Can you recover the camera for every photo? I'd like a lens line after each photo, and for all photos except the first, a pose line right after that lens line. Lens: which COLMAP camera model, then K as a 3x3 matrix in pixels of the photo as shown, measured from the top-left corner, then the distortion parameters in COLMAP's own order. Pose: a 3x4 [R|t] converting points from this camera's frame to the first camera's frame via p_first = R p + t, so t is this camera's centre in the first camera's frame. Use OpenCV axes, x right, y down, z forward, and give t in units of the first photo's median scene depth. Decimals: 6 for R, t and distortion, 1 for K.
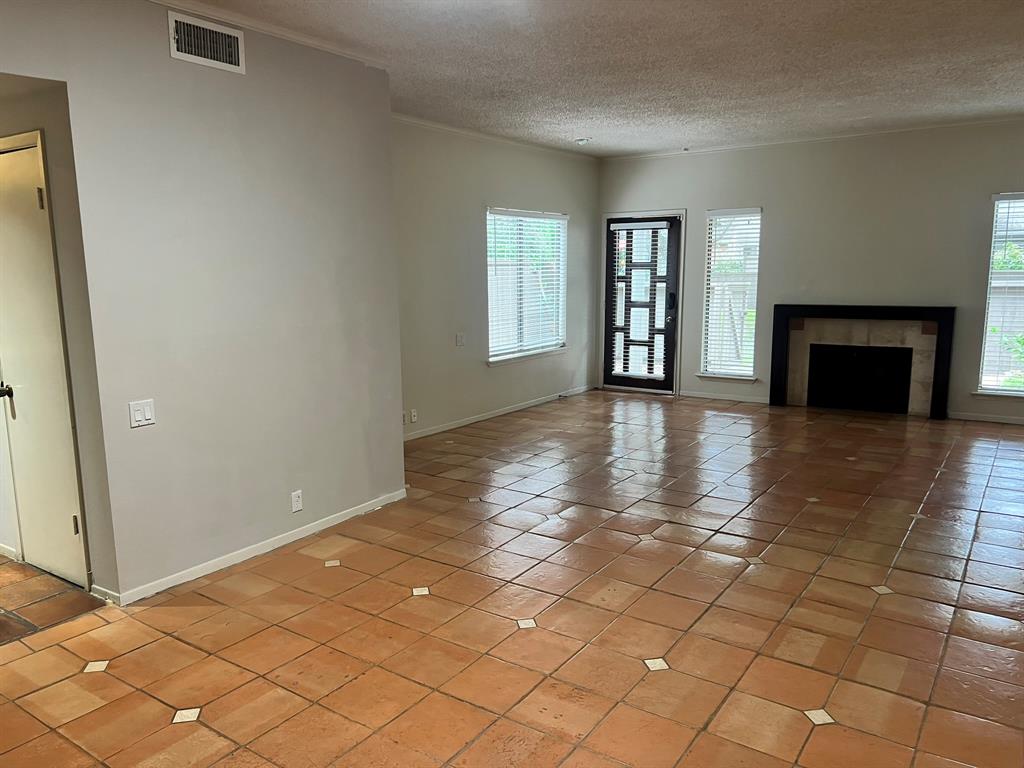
lens RADIAL K [[768.3, 0, 510.7], [0, 768.3, 382.7], [0, 0, 1]] dist [0.029606, -0.010627]
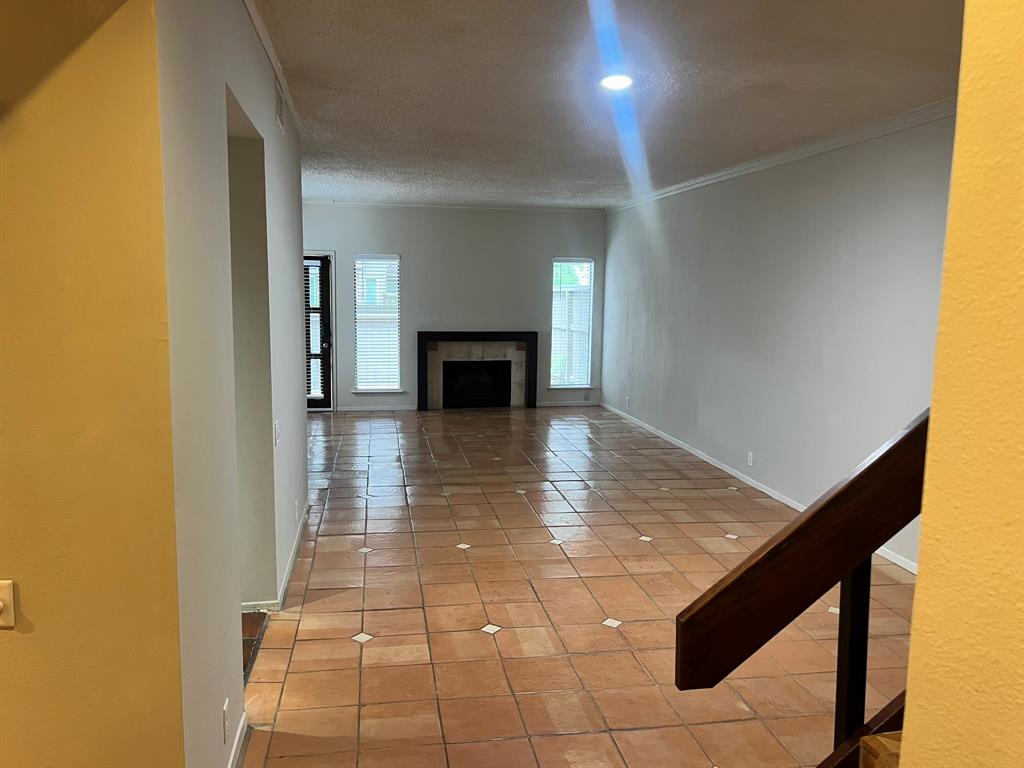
lens RADIAL K [[768.3, 0, 510.6], [0, 768.3, 385.1], [0, 0, 1]] dist [0.029606, -0.010627]
pose [[0.710400, -0.062234, 0.701041, -0.450187], [0.086960, 0.996212, 0.000317, 0.000101], [-0.698405, 0.060738, 0.713121, -0.009263]]
